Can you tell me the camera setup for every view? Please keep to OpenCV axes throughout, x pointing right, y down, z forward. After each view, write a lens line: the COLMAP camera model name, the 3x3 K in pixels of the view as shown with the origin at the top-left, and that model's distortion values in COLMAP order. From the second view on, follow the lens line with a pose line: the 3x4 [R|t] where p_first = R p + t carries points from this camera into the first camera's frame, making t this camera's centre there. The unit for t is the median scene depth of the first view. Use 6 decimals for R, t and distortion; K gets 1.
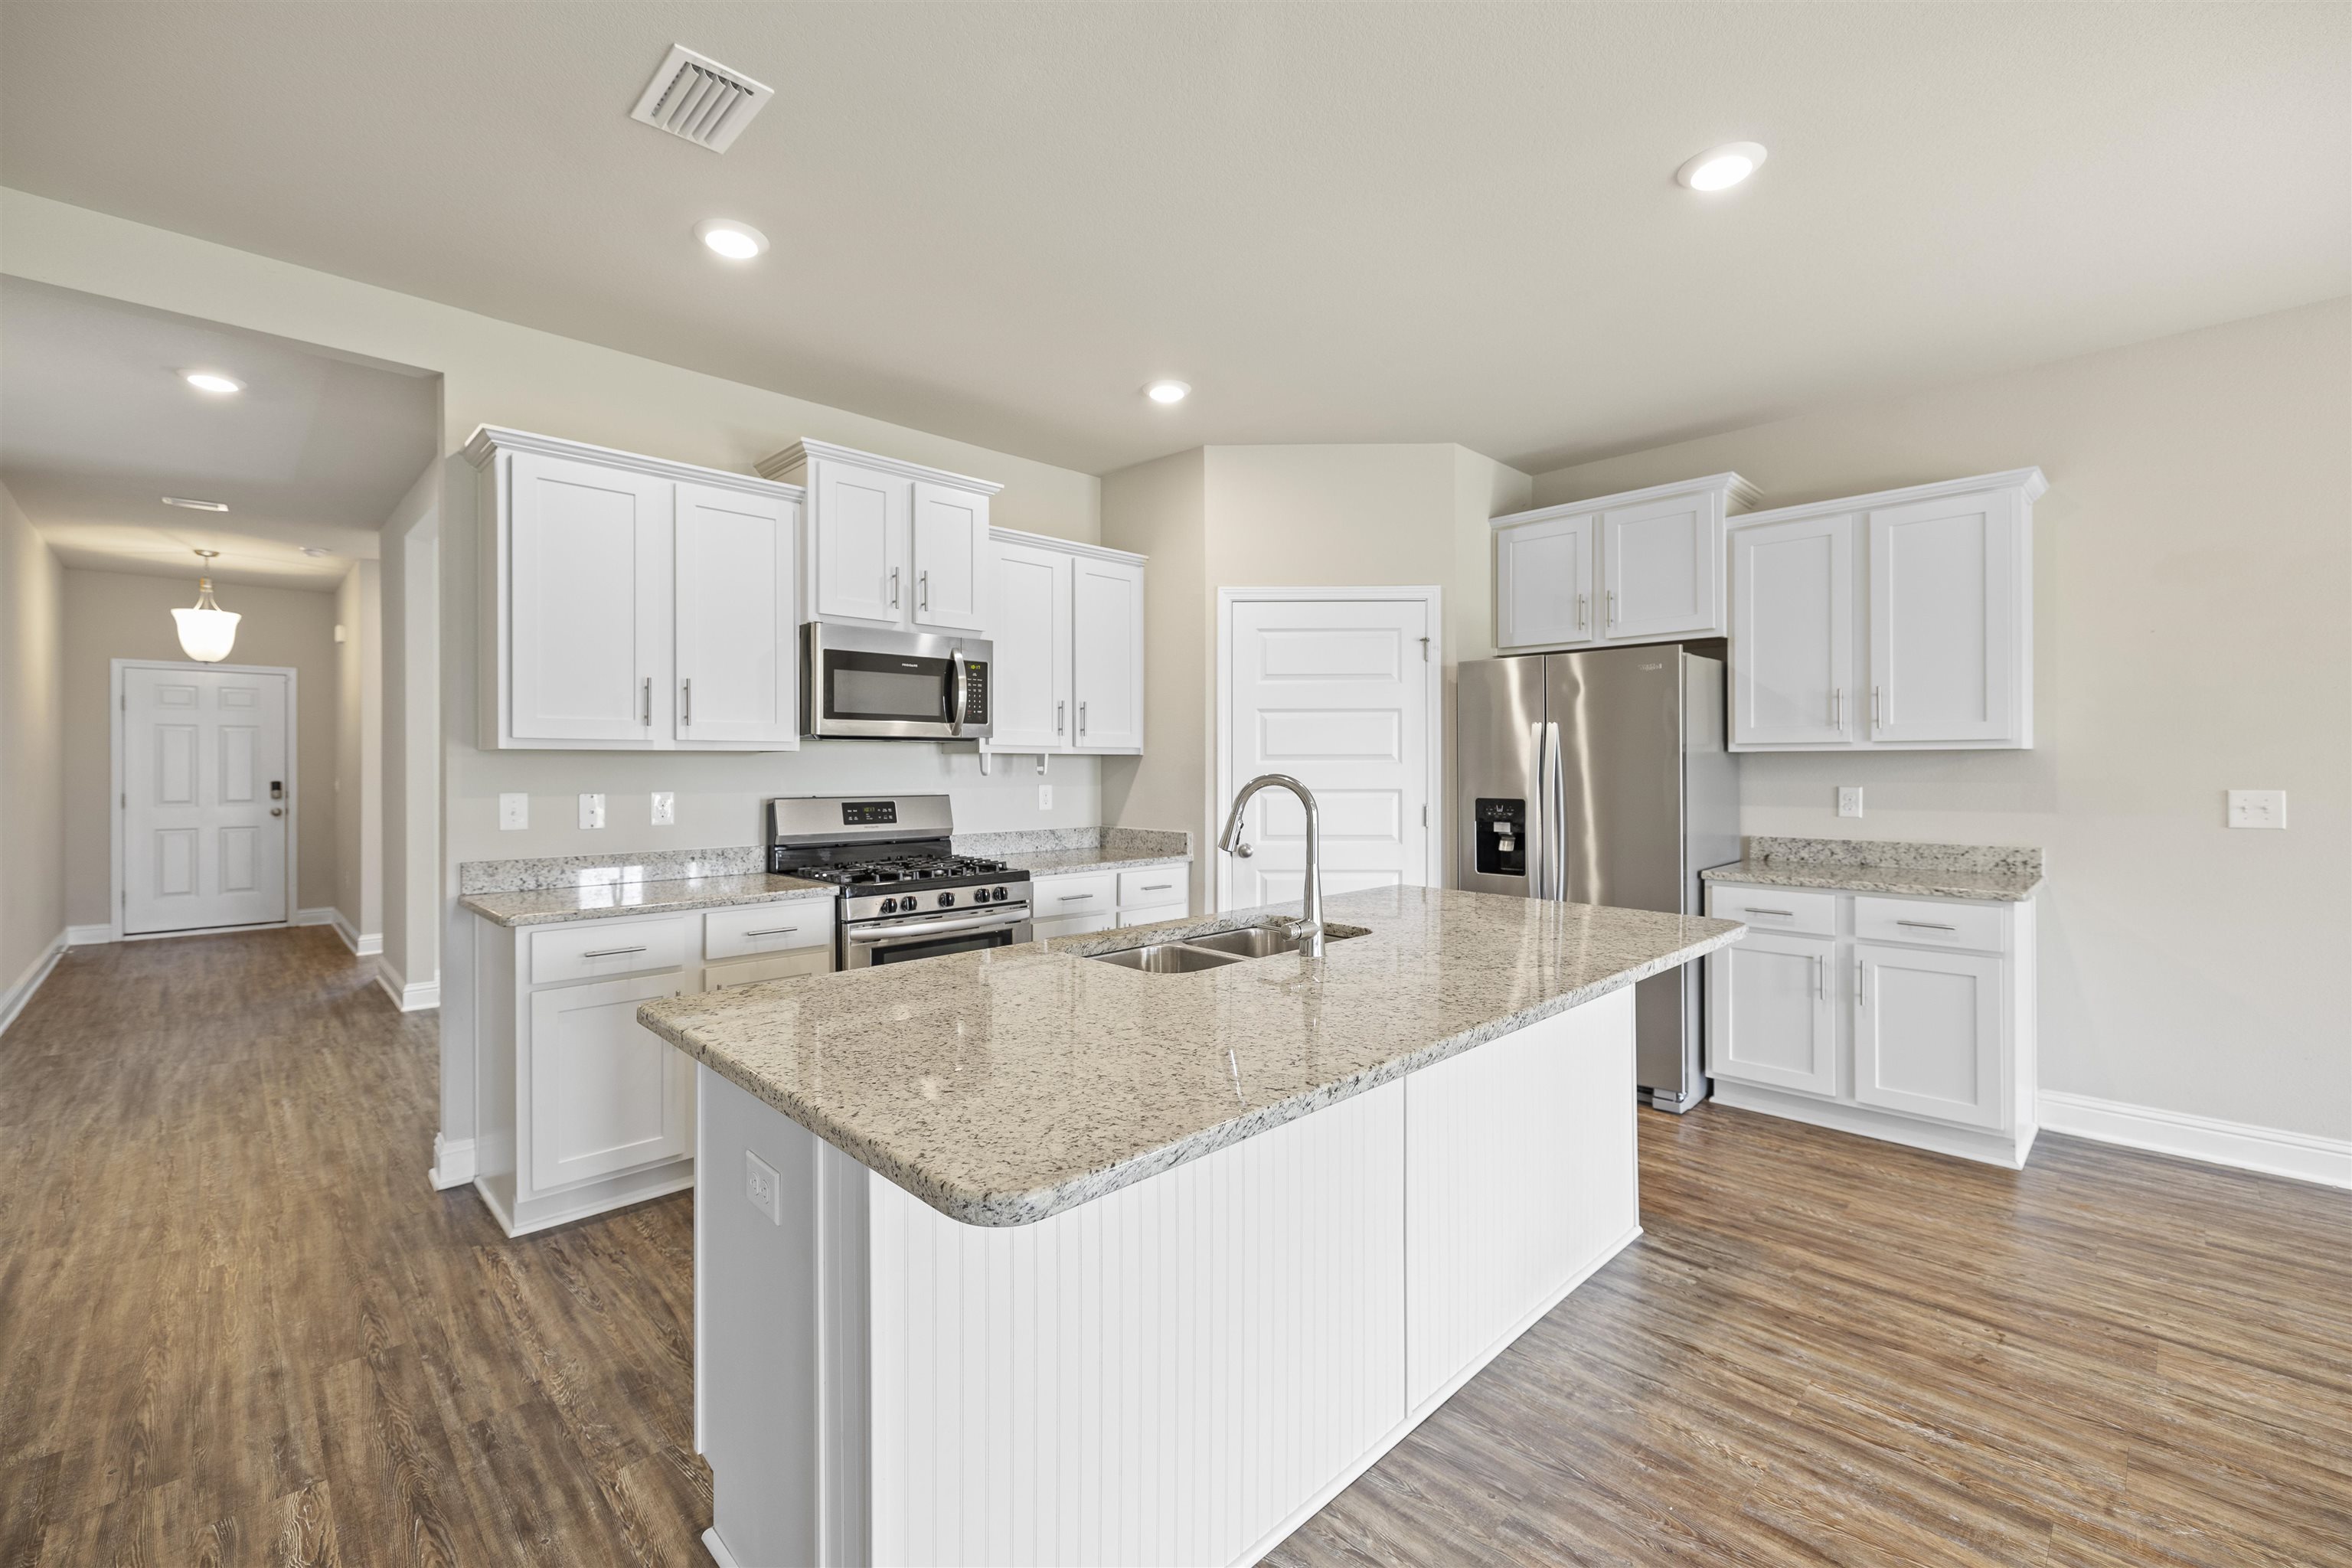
lens RADIAL K [[987.4, 0, 1179.6], [0, 987.4, 772.5], [0, 0, 1]] dist [0.000493, 0.000462]
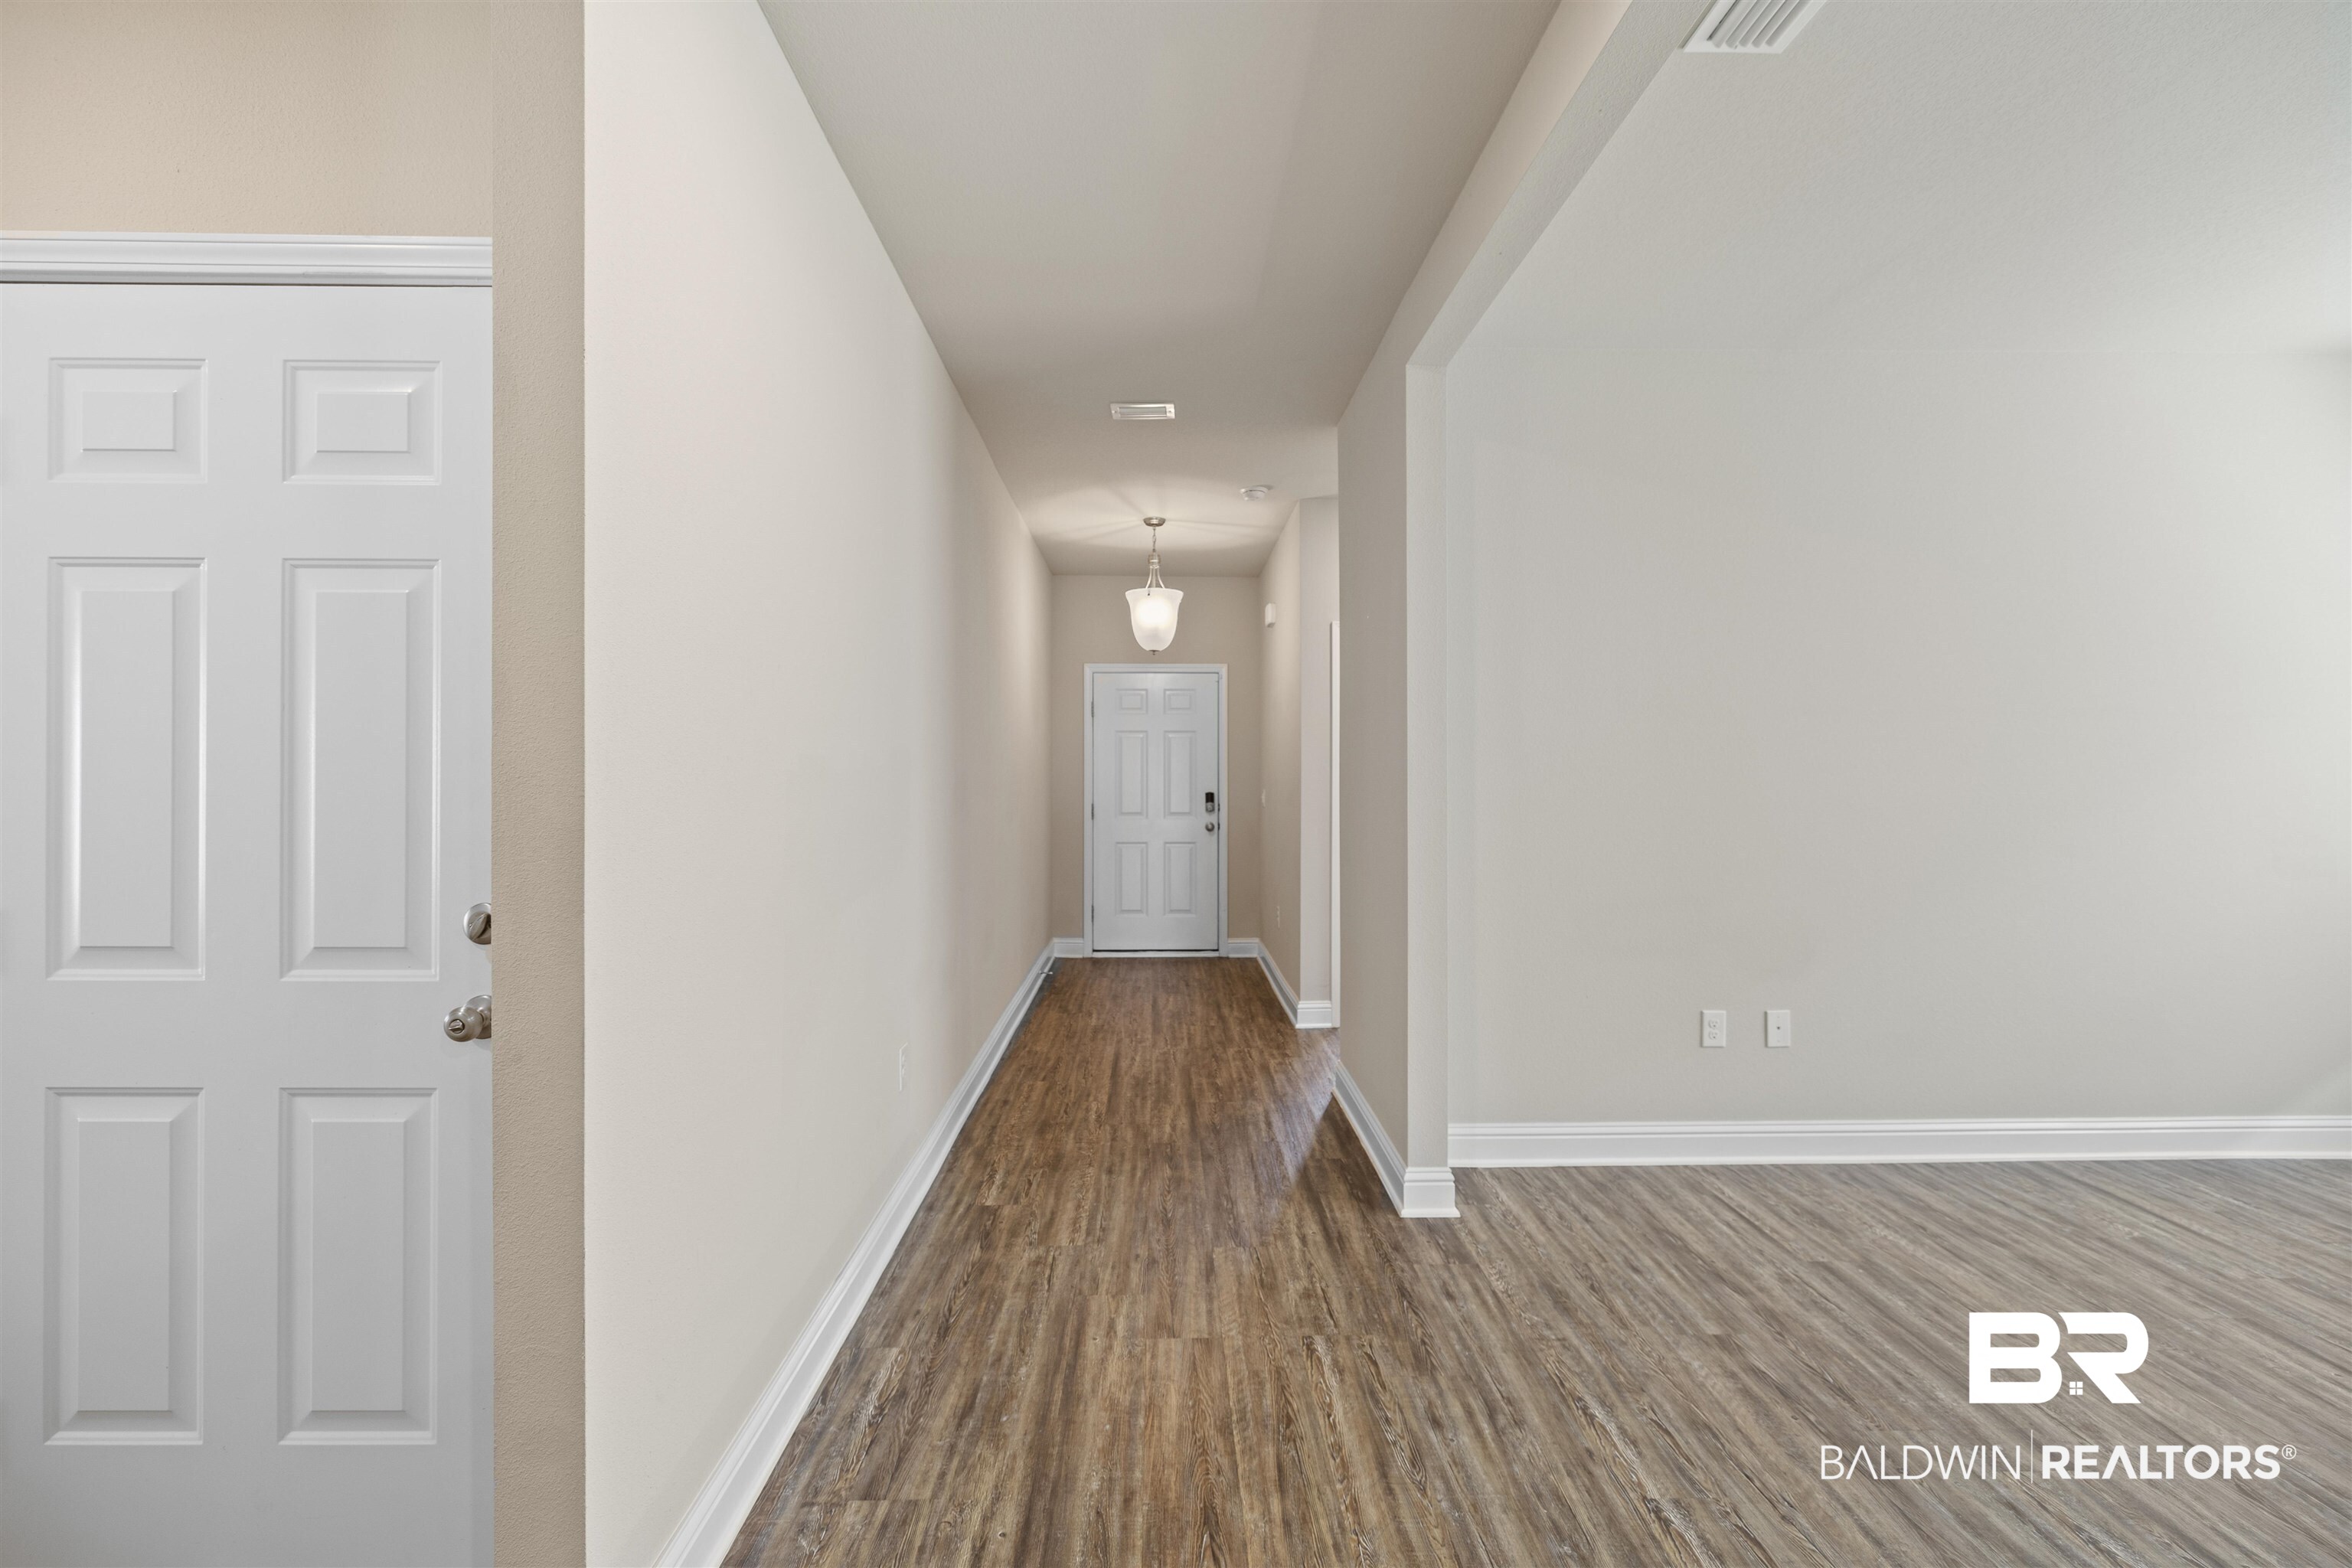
lens RADIAL K [[987.4, 0, 1175.8], [0, 987.4, 778.3], [0, 0, 1]] dist [0.000493, 0.000462]
pose [[0.728055, -0.004249, -0.685506, -0.329166], [-0.000683, 0.999976, -0.006923, 0.002411], [0.685519, 0.005509, 0.728034, 0.333593]]
